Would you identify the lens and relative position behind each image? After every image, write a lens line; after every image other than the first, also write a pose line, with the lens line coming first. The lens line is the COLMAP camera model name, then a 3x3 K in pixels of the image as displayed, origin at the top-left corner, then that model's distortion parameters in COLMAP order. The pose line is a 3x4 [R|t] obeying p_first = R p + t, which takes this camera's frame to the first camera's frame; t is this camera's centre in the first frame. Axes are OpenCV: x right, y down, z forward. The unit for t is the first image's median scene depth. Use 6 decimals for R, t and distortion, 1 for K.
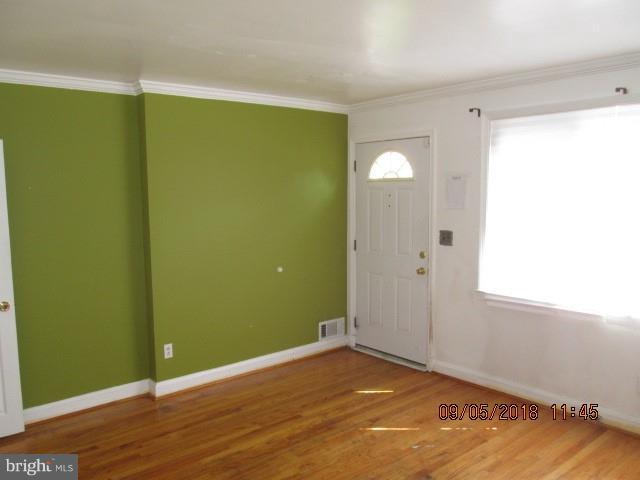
lens RADIAL K [[535.6, 0, 323.0], [0, 535.6, 242.8], [0, 0, 1]] dist [-0.054384, 0.039771]
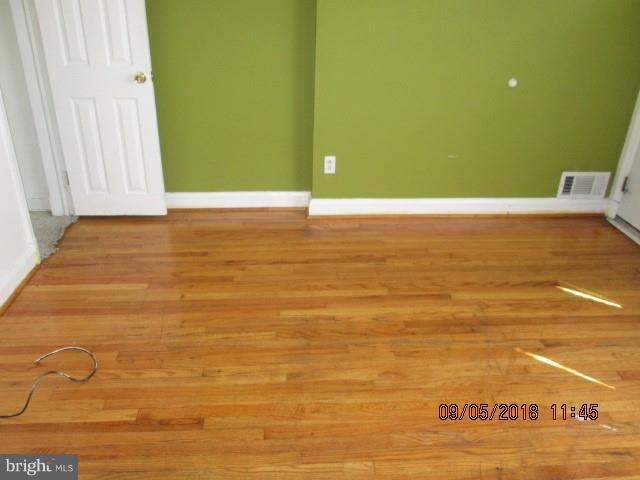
lens RADIAL K [[535.6, 0, 321.3], [0, 535.6, 238.7], [0, 0, 1]] dist [-0.054384, 0.039771]
pose [[0.805185, 0.292783, -0.515709, 0.158625], [-0.097590, 0.923189, 0.371751, 0.007851], [0.584939, -0.249000, 0.771910, 0.364534]]
